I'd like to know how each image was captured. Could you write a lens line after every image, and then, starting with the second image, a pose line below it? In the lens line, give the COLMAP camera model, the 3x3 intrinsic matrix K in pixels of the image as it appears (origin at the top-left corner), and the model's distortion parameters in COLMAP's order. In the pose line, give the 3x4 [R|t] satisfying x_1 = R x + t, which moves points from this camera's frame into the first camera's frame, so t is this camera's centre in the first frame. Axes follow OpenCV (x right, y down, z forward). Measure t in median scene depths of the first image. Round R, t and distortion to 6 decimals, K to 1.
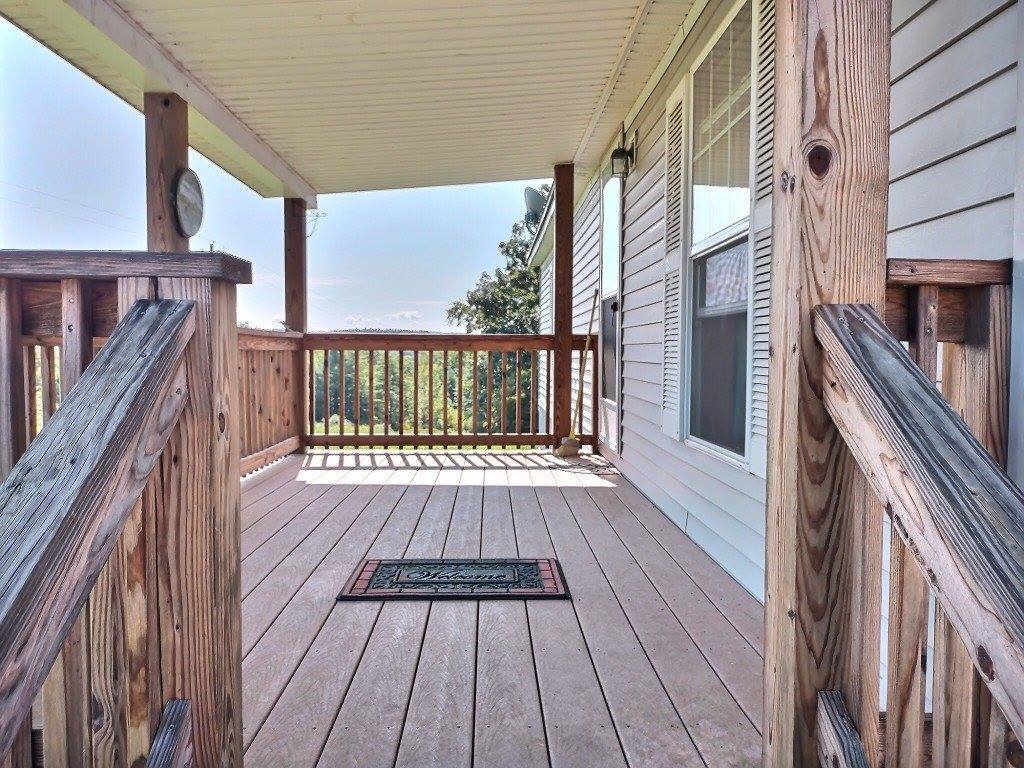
lens RADIAL K [[774.6, 0, 512.0], [0, 774.6, 384.0], [0, 0, 1]] dist [-0.001068, -0.002002]
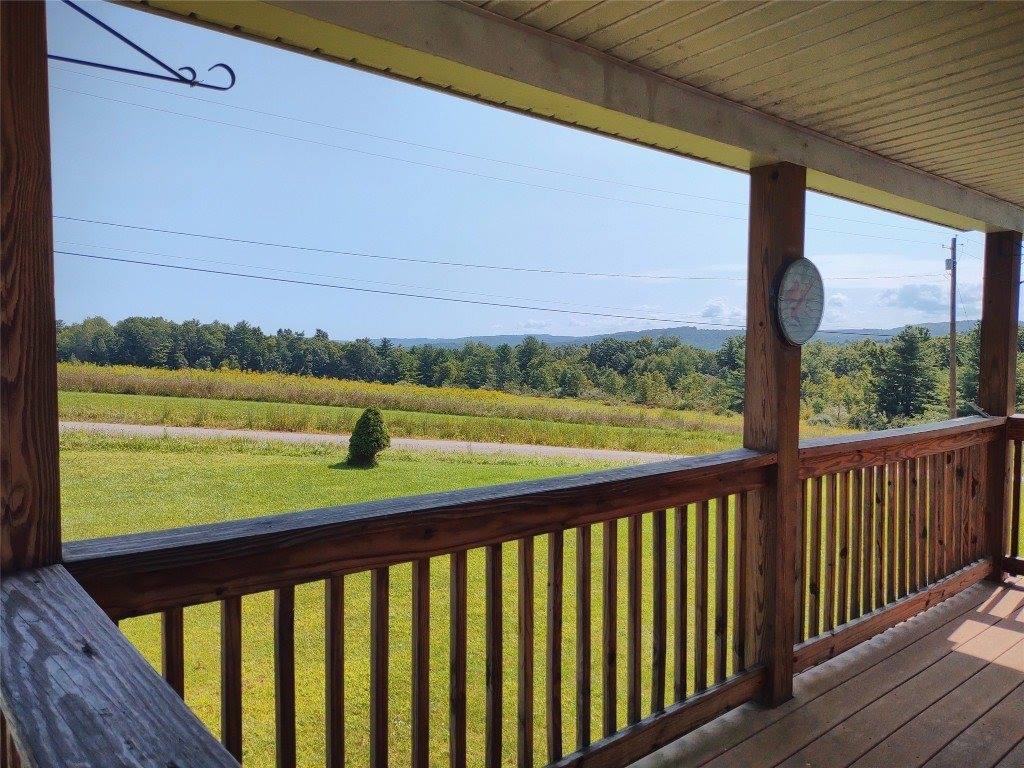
lens RADIAL K [[759.0, 0, 512.0], [0, 759.0, 384.0], [0, 0, 1]] dist [0.002574, 0.006953]
pose [[0.624290, 0.036625, -0.780333, -0.002944], [-0.033441, 0.999238, 0.020146, -0.157274], [0.780476, 0.013518, 0.625039, 0.307901]]
